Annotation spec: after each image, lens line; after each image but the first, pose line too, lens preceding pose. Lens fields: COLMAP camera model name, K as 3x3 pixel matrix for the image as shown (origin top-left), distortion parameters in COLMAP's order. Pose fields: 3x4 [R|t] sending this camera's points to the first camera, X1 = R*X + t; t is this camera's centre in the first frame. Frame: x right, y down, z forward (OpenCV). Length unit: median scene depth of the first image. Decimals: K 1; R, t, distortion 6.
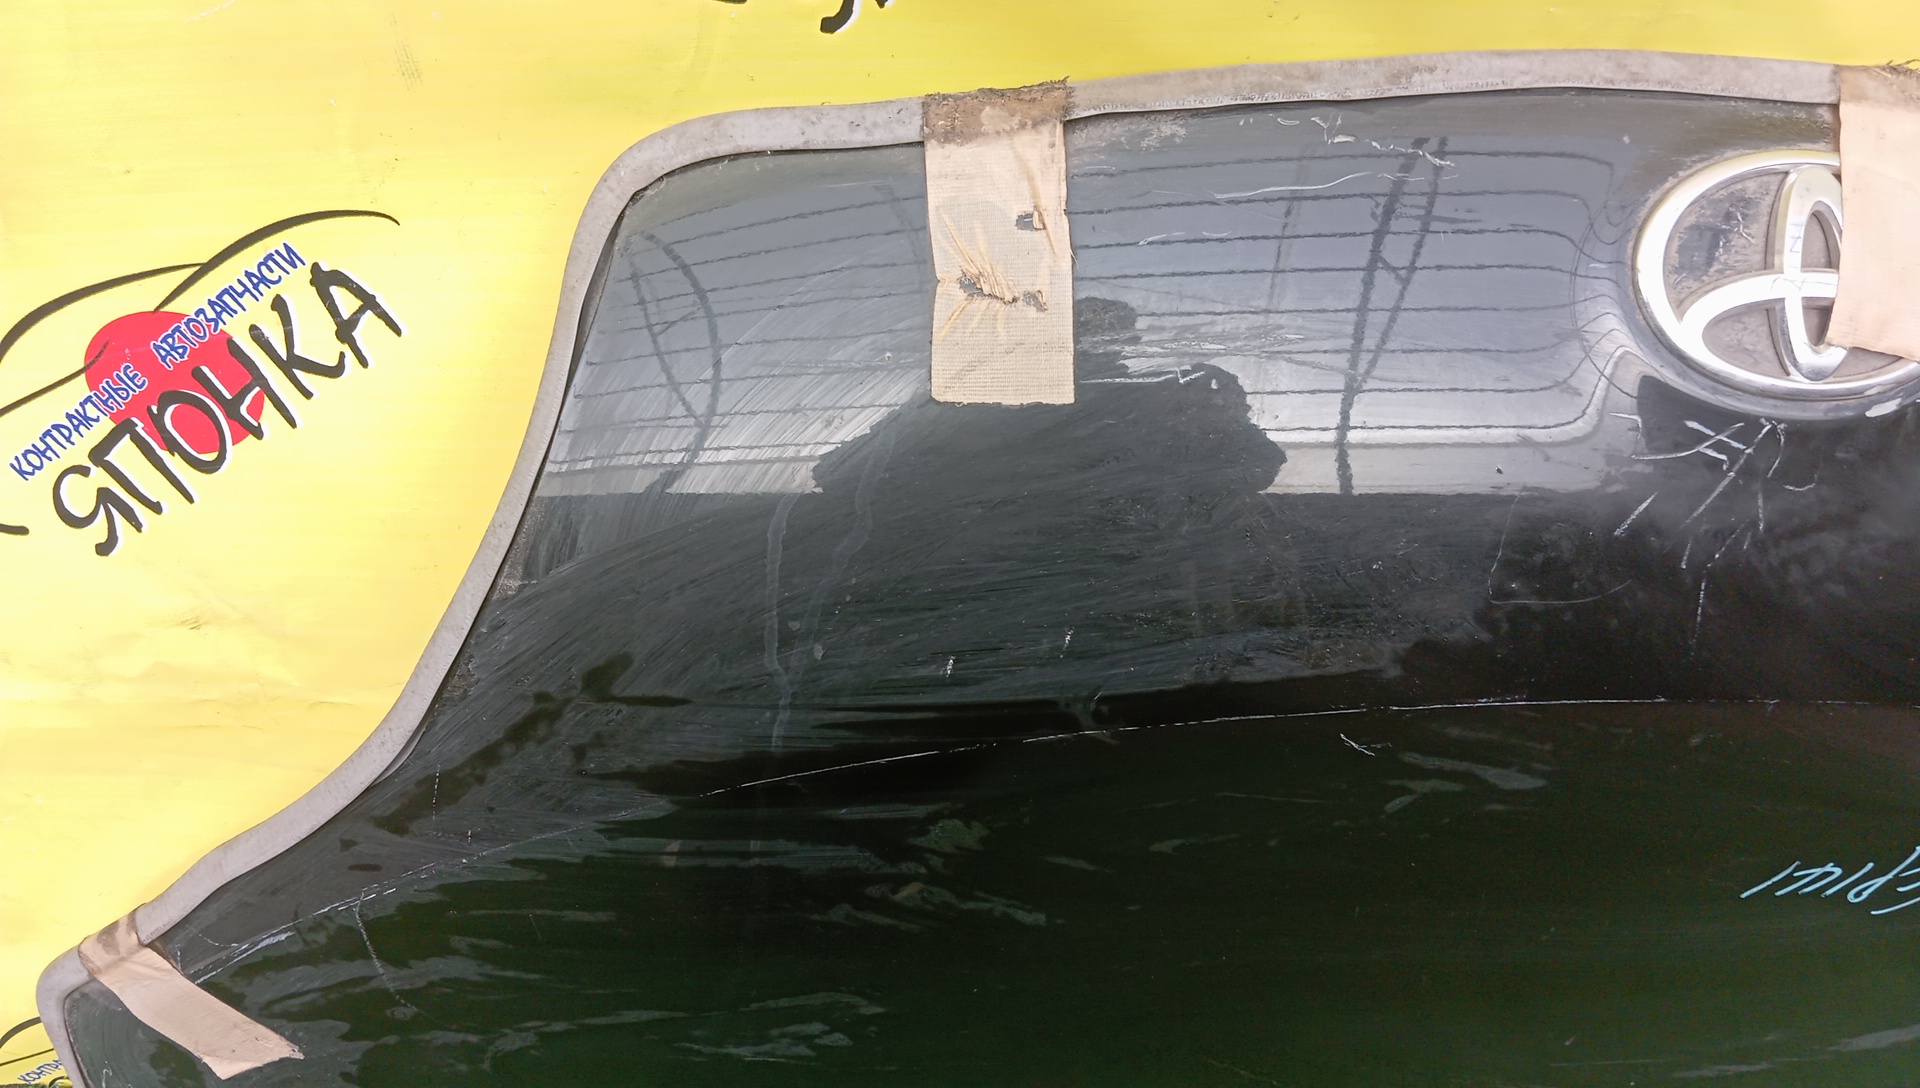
lens RADIAL K [[1556.0, 0, 960.0], [0, 1556.0, 544.0], [0, 0, 1]] dist [0.087883, -0.181781]
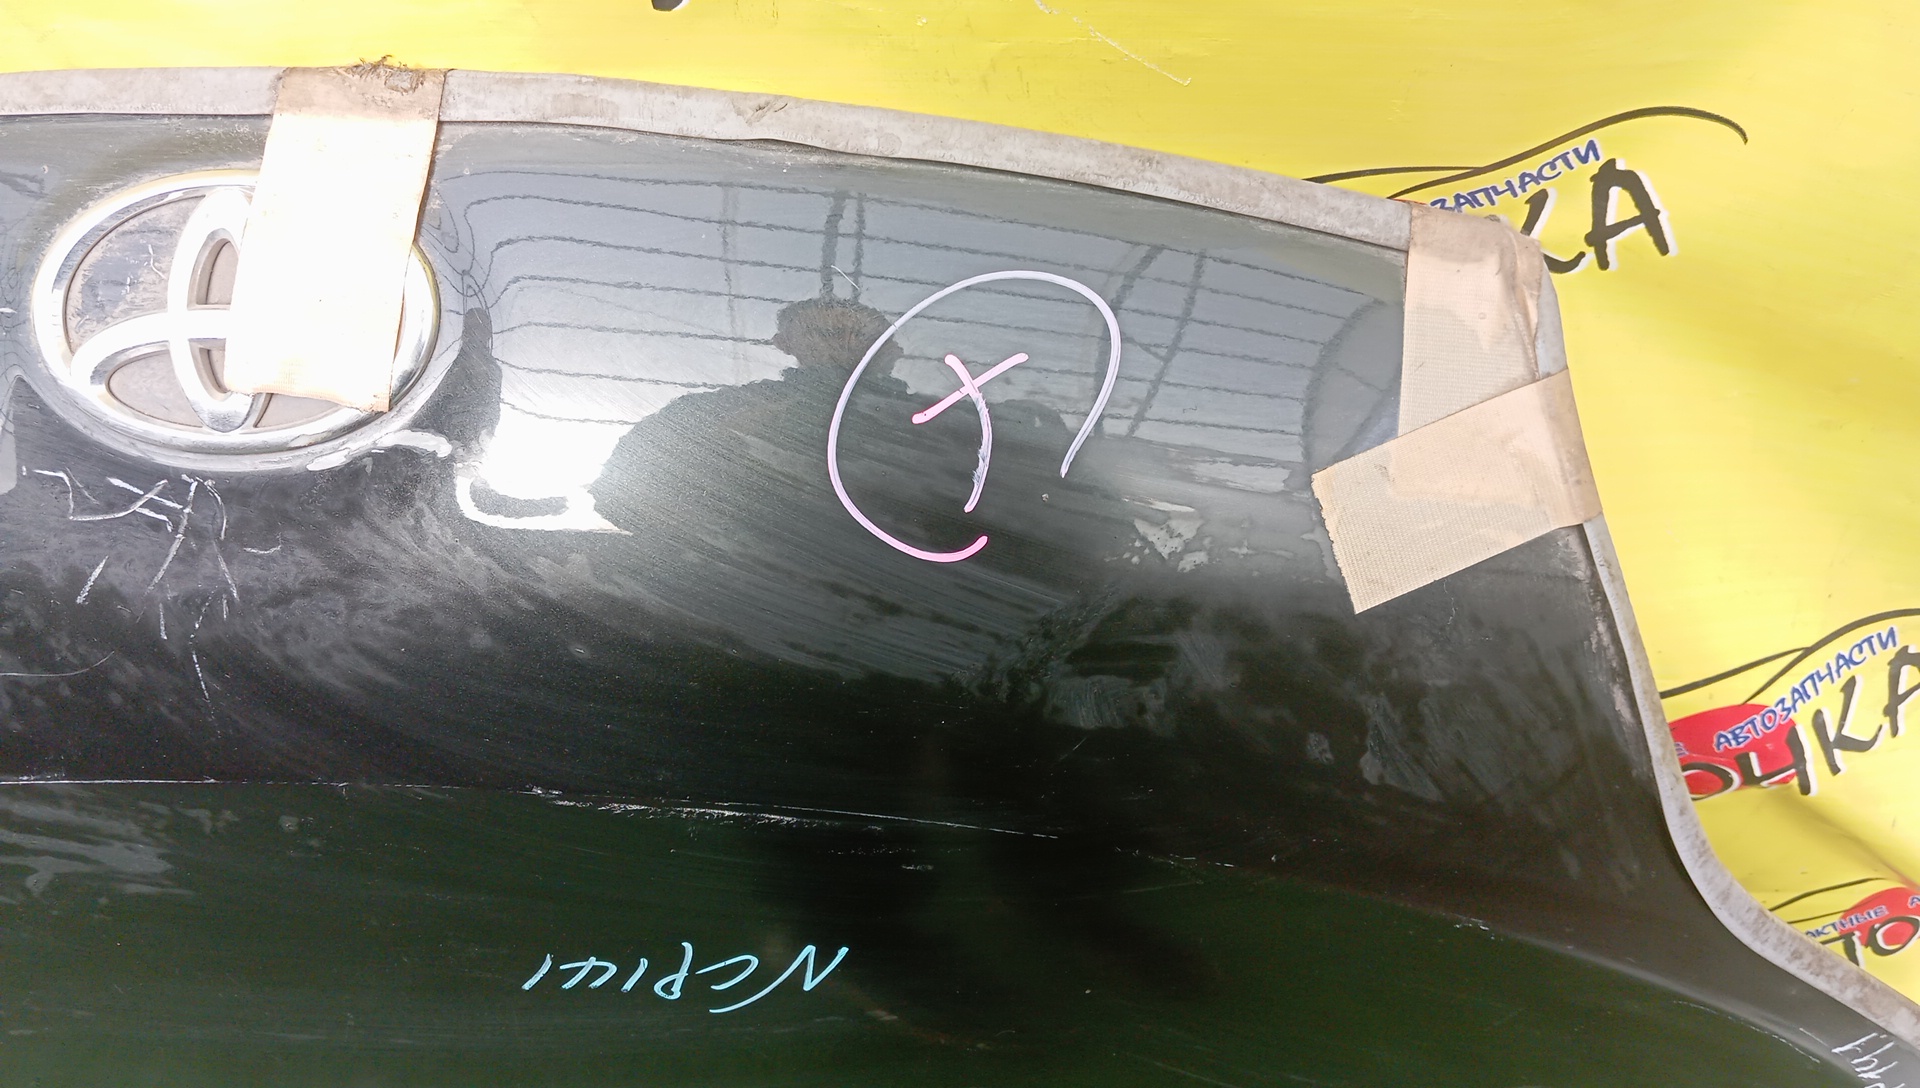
lens RADIAL K [[1556.0, 0, 960.0], [0, 1556.0, 544.0], [0, 0, 1]] dist [0.087883, -0.181781]
pose [[0.987935, -0.003697, -0.154825, 1.073294], [0.005530, 0.999920, 0.011407, -0.047835], [0.154771, -0.012125, 0.987876, 0.185101]]
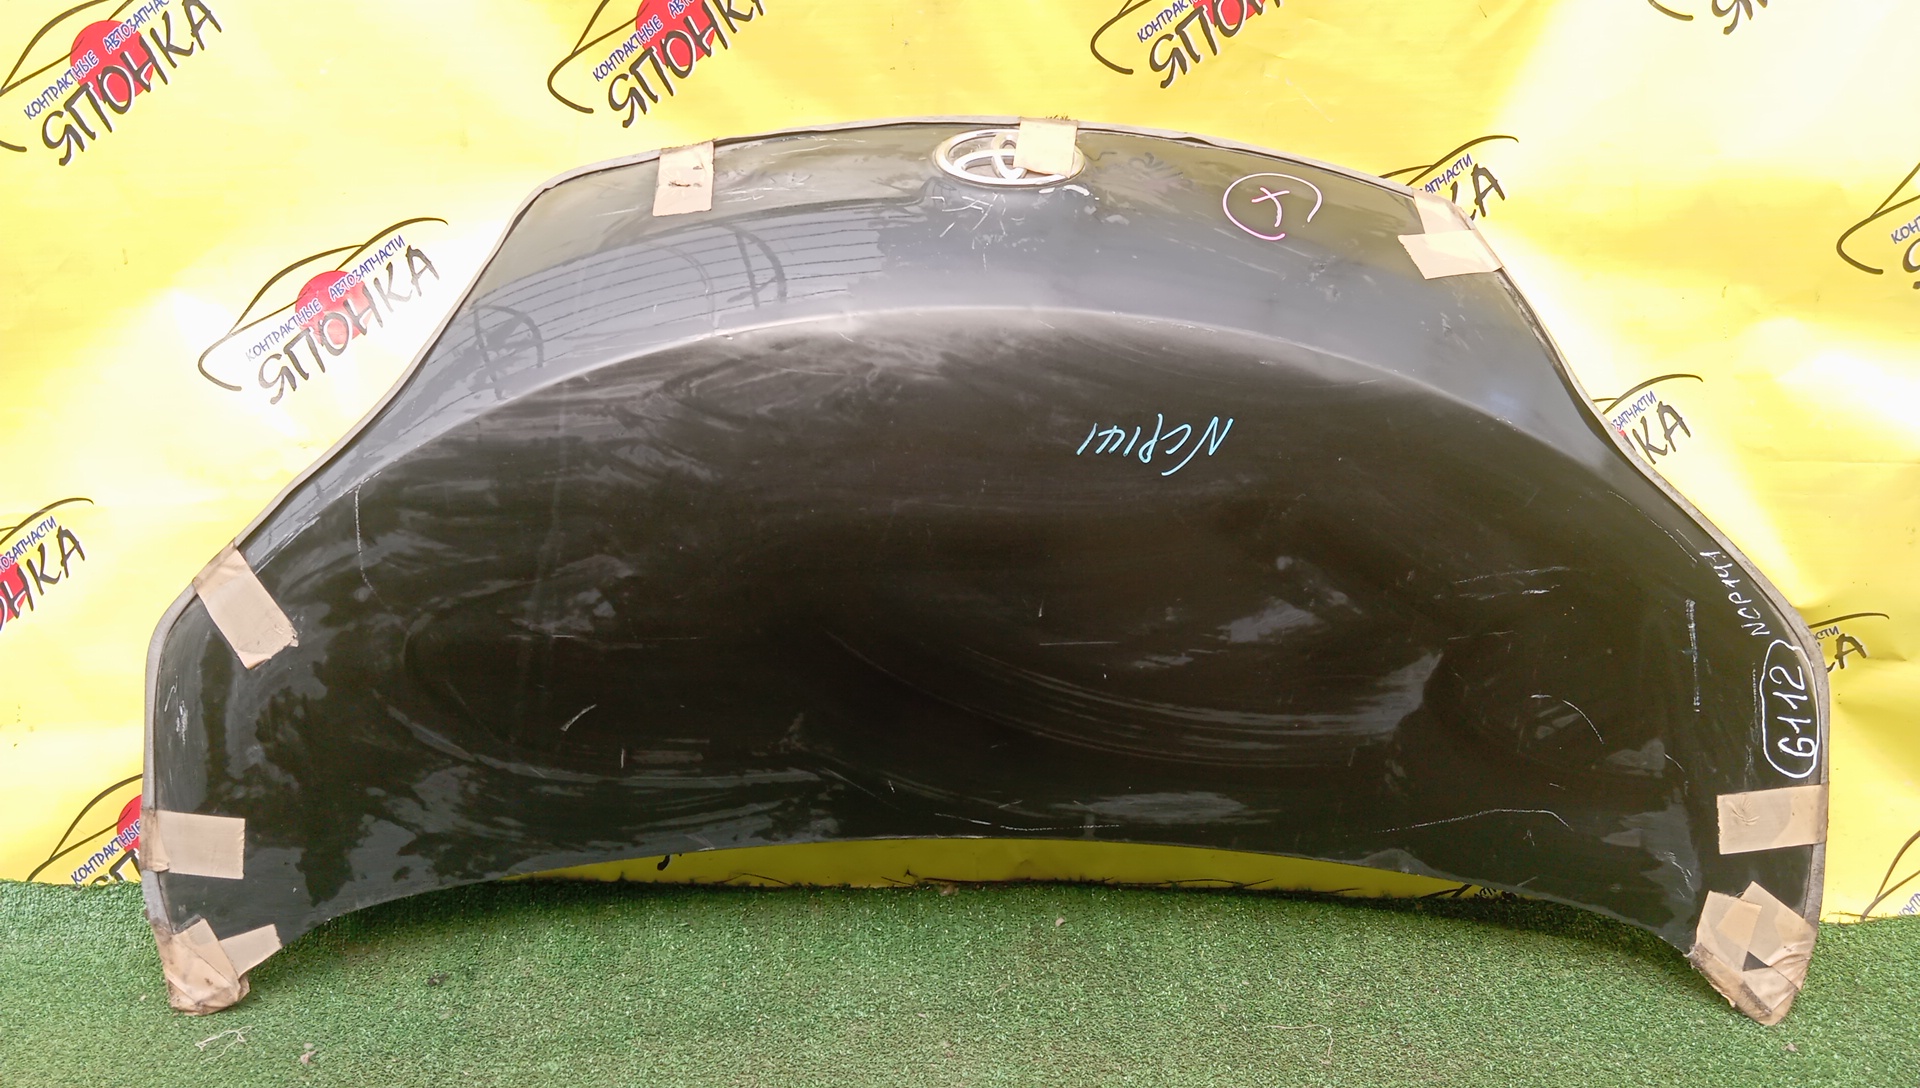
lens RADIAL K [[1556.0, 0, 960.0], [0, 1556.0, 544.0], [0, 0, 1]] dist [0.087883, -0.181781]
pose [[0.997273, -0.068376, -0.027758, 0.485298], [0.030467, 0.724090, -0.689032, 1.946878], [0.067212, 0.686308, 0.724199, -0.369838]]
